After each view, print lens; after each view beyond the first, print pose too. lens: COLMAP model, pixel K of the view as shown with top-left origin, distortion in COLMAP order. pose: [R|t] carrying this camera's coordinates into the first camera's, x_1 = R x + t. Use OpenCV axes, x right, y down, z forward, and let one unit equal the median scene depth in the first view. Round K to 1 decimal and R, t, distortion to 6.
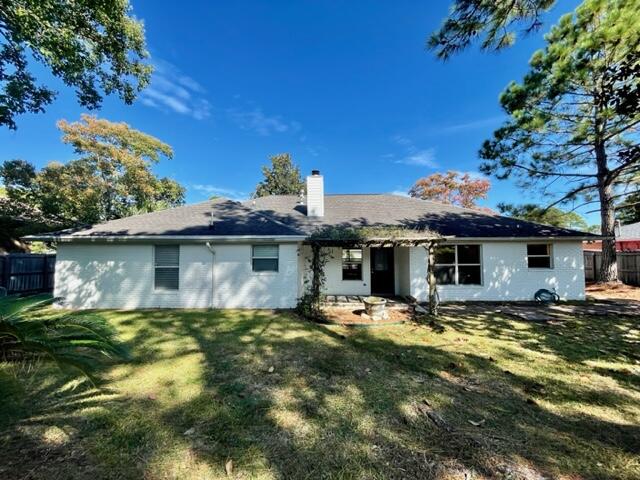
lens RADIAL K [[259.7, 0, 320.2], [0, 259.7, 239.1], [0, 0, 1]] dist [-0.000653, 0.000066]
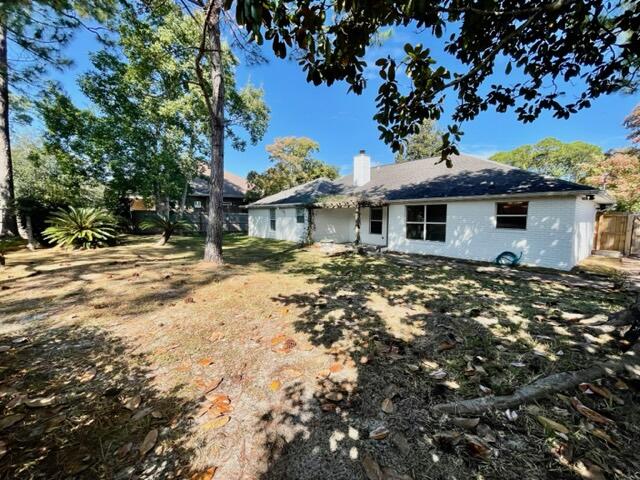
lens RADIAL K [[259.7, 0, 319.4], [0, 259.7, 239.1], [0, 0, 1]] dist [-0.000653, 0.000066]
pose [[0.665970, 0.073692, -0.742330, 1.073197], [0.027183, 0.992050, 0.122870, 0.017685], [0.745483, -0.102006, 0.658673, -0.089455]]
